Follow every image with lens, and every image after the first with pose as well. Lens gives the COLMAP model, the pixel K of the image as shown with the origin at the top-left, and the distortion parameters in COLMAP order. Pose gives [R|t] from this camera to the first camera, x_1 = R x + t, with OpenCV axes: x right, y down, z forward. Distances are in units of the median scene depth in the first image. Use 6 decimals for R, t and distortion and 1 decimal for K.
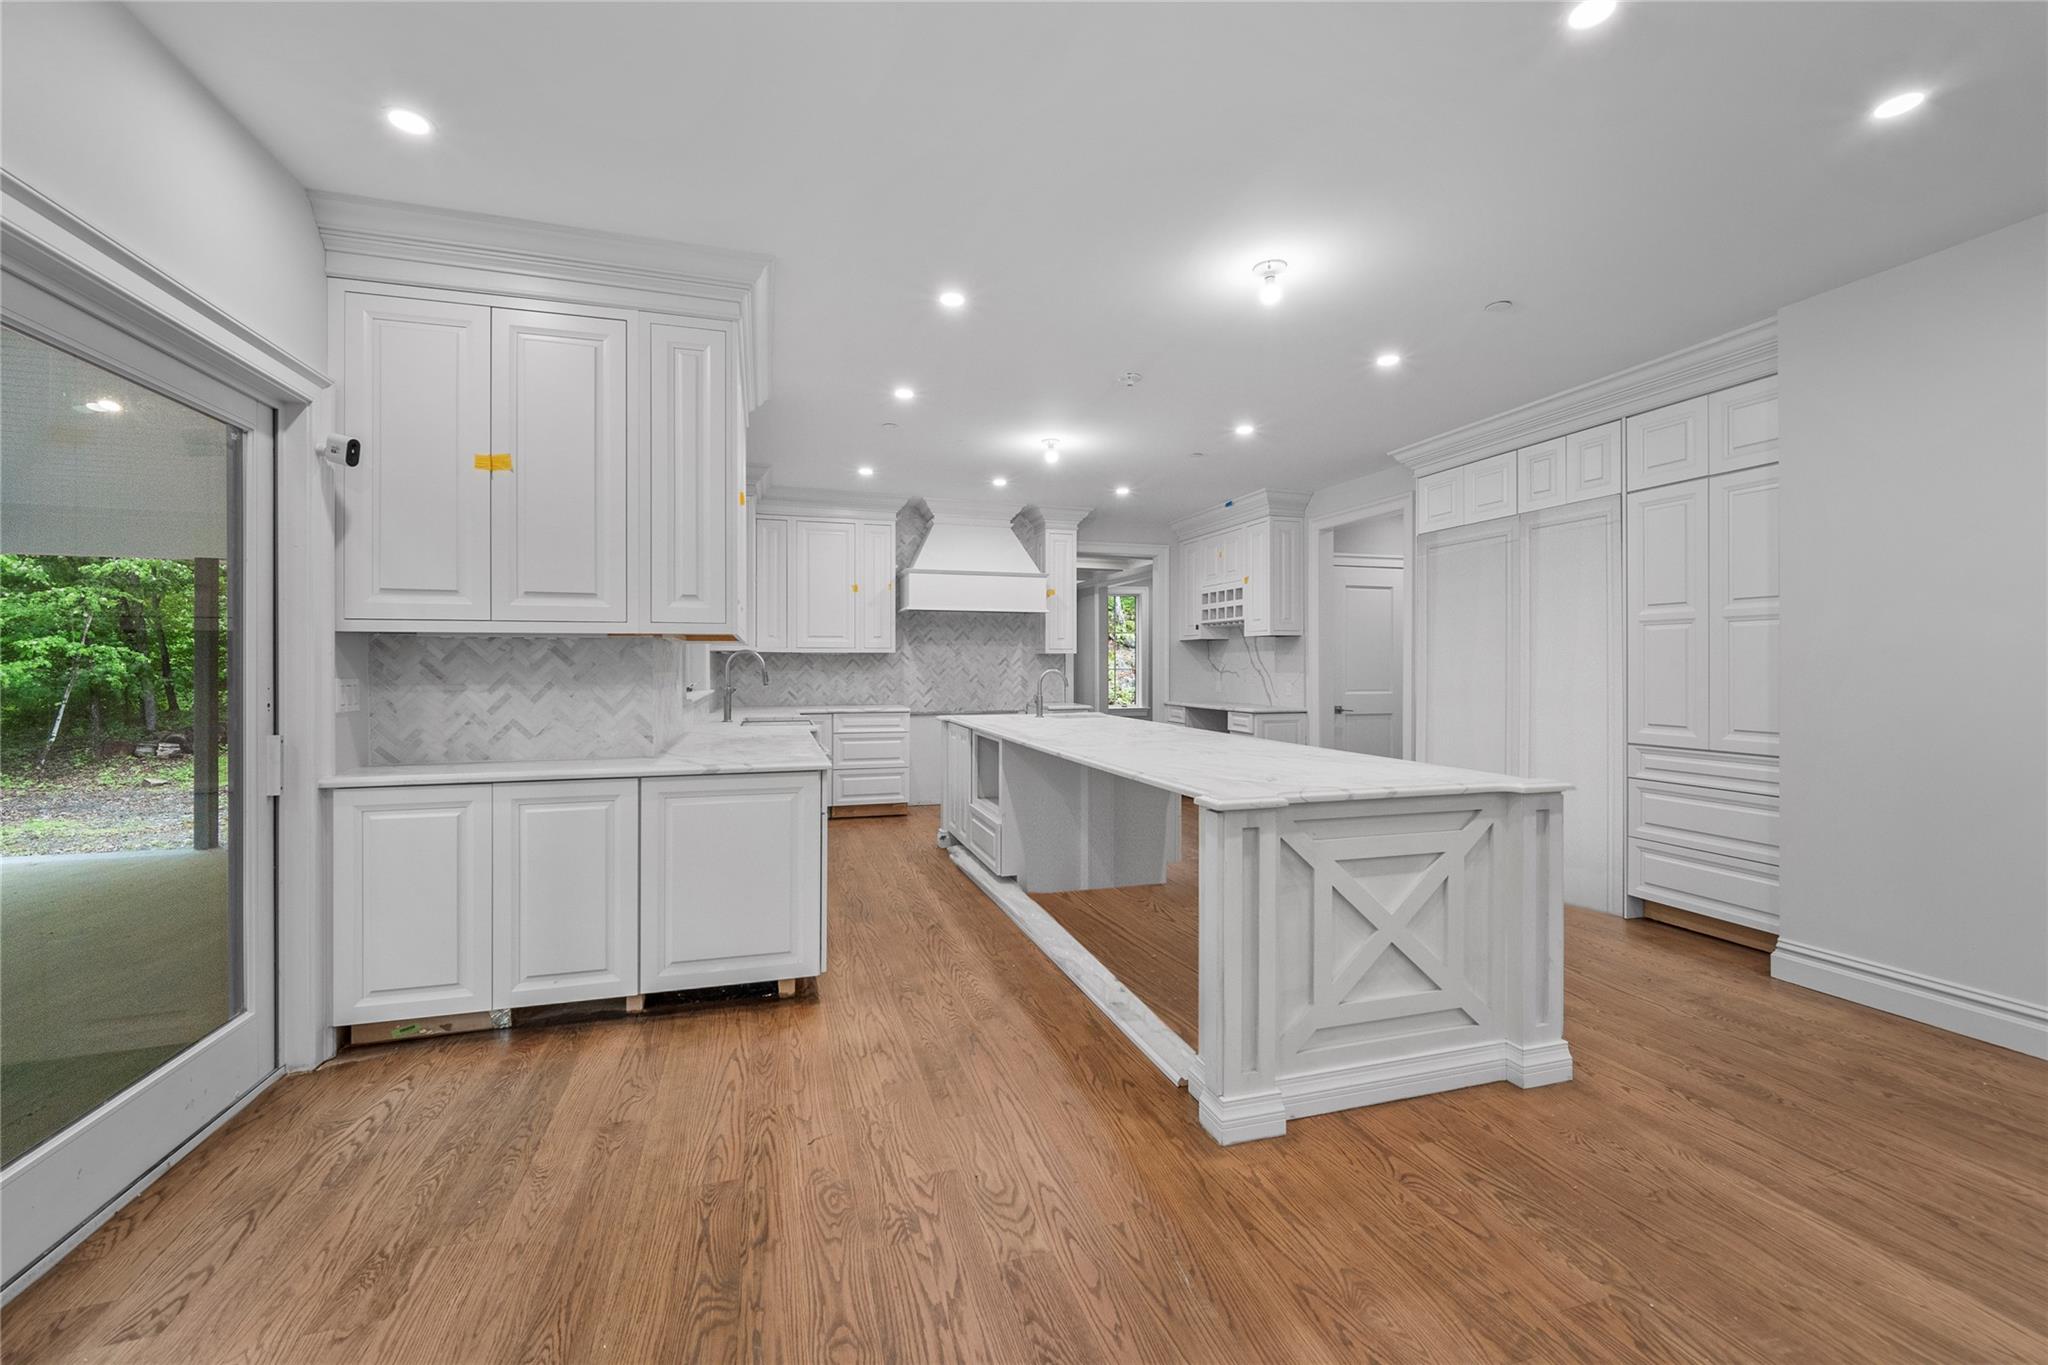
lens RADIAL K [[813.1, 0, 1017.6], [0, 813.1, 664.0], [0, 0, 1]] dist [-0.002310, 0.000165]
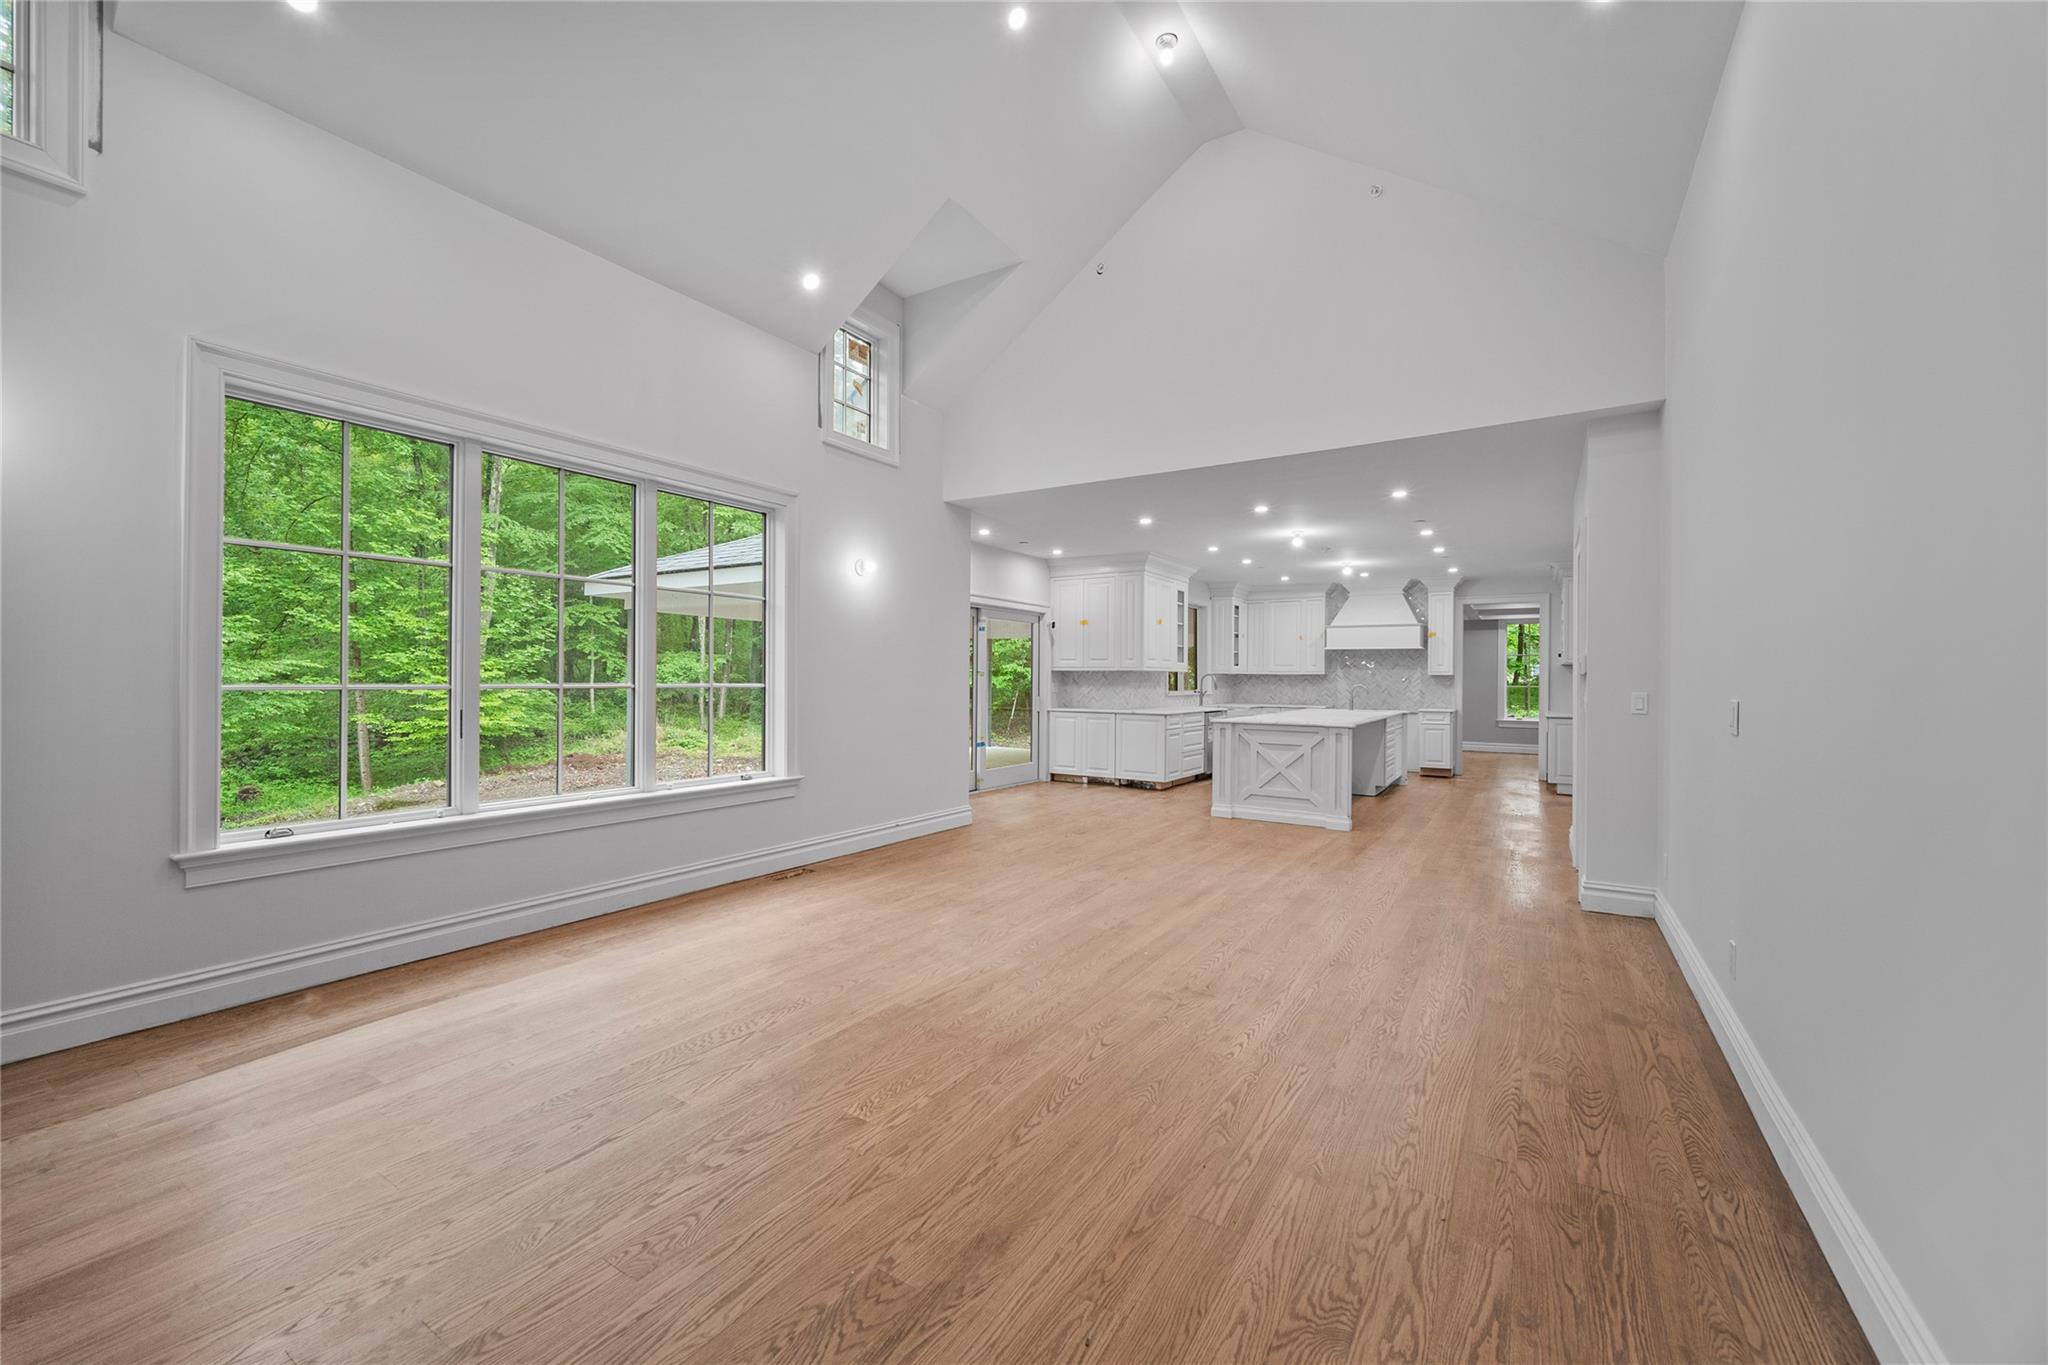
lens RADIAL K [[802.6, 0, 1017.2], [0, 802.6, 674.9], [0, 0, 1]] dist [-0.002765, -0.000253]
pose [[0.645248, 0.002780, -0.763968, 1.749889], [-0.008100, 0.999962, -0.003203, -0.006003], [0.763930, 0.008255, 0.645246, -1.406860]]
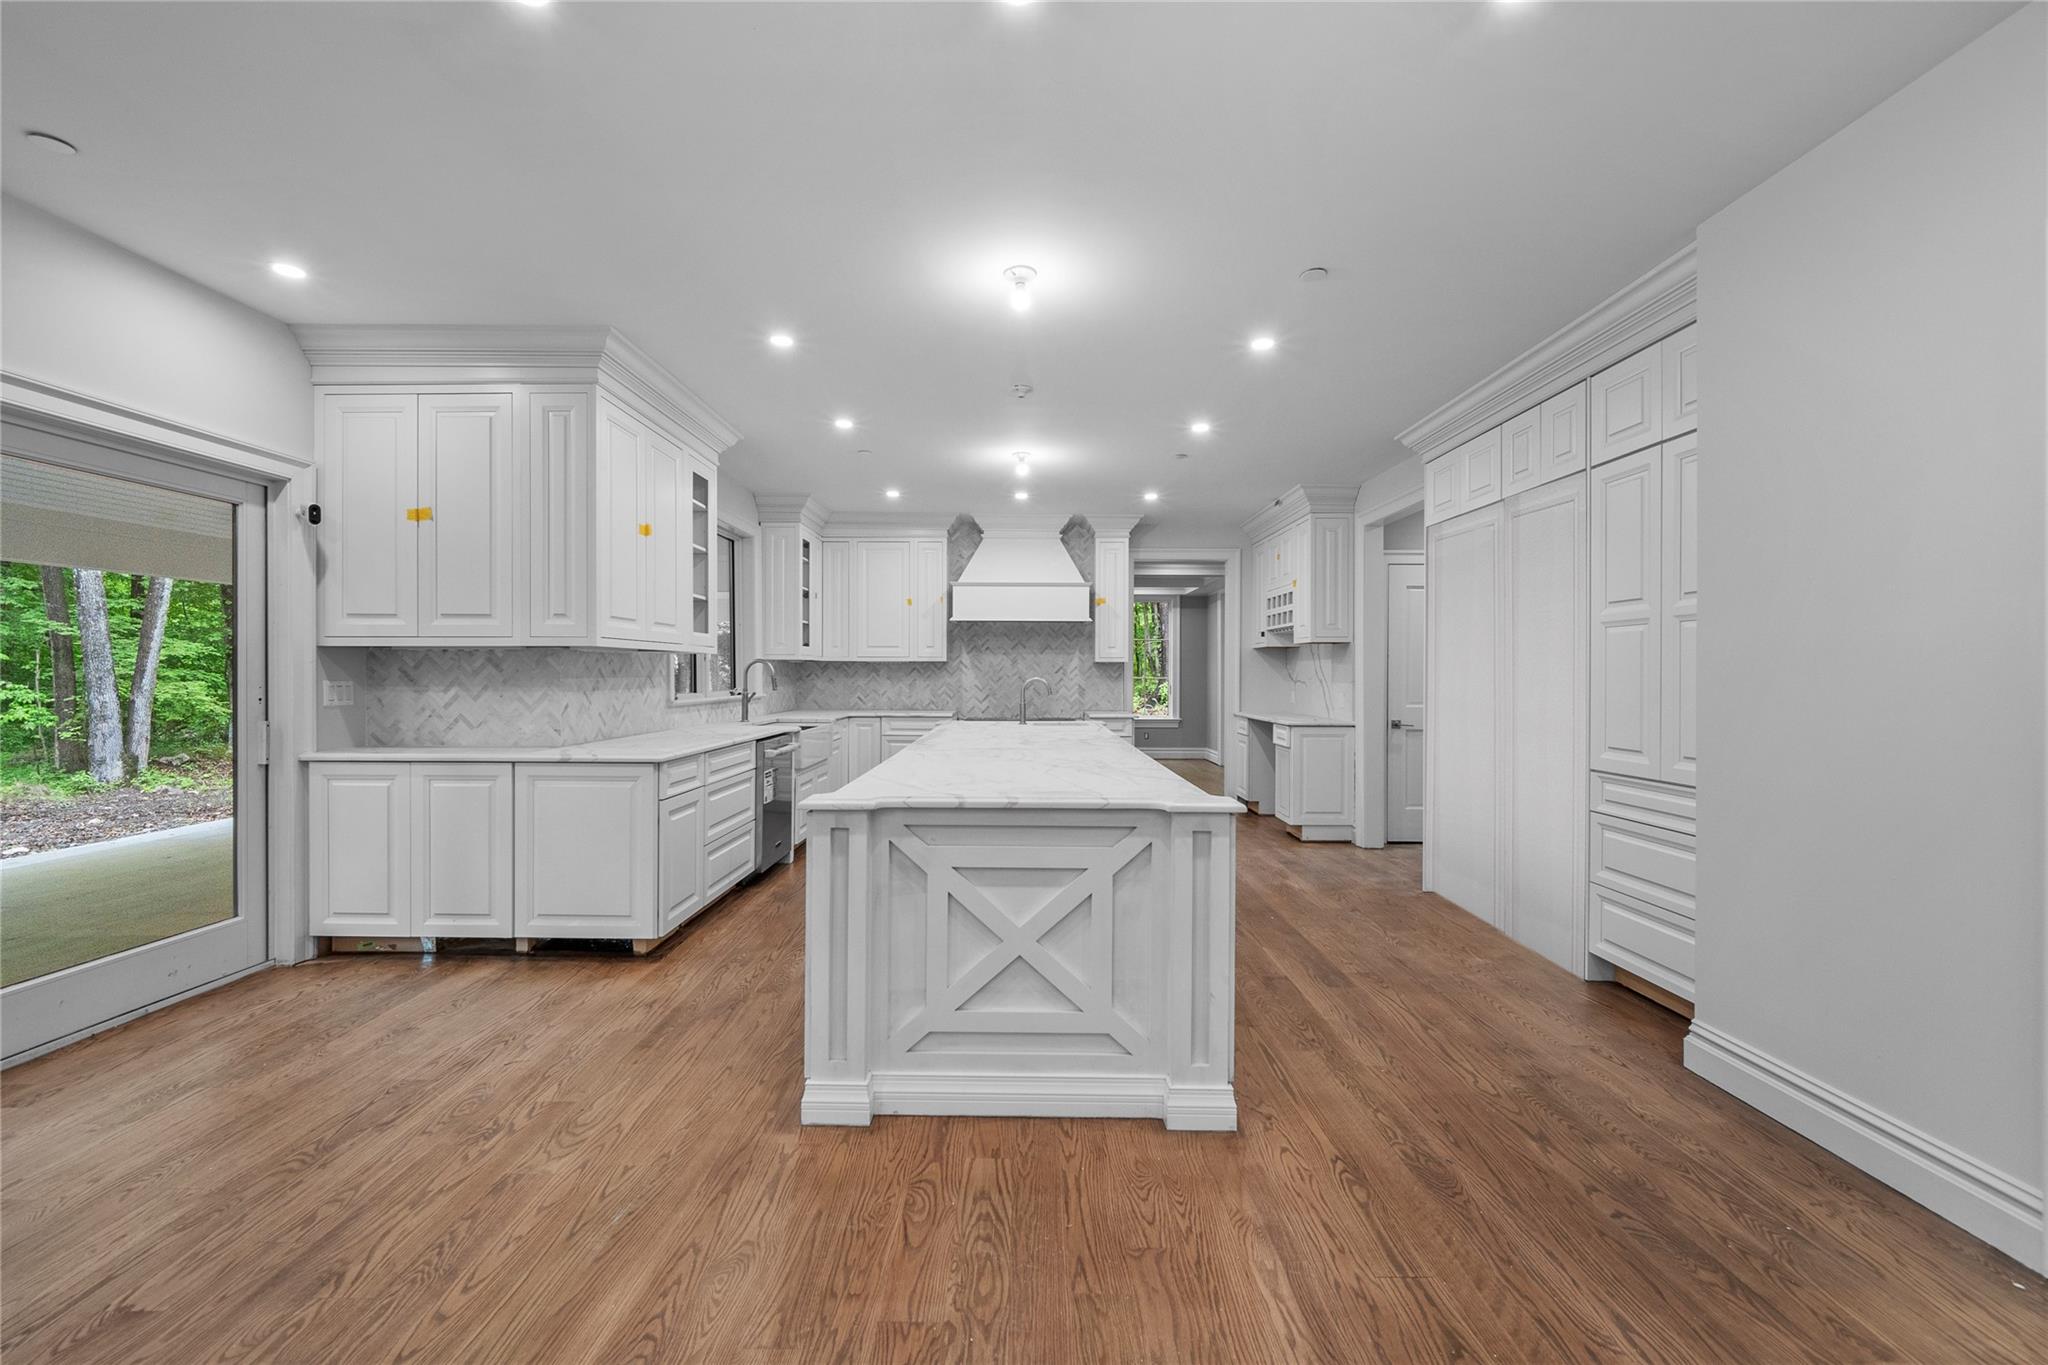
lens RADIAL K [[802.6, 0, 1017.2], [0, 802.6, 674.9], [0, 0, 1]] dist [-0.002765, -0.000253]
pose [[0.954495, 0.003894, -0.298201, 0.611001], [-0.003086, 0.999990, 0.003180, 0.000199], [0.298211, -0.002115, 0.954498, 0.061523]]
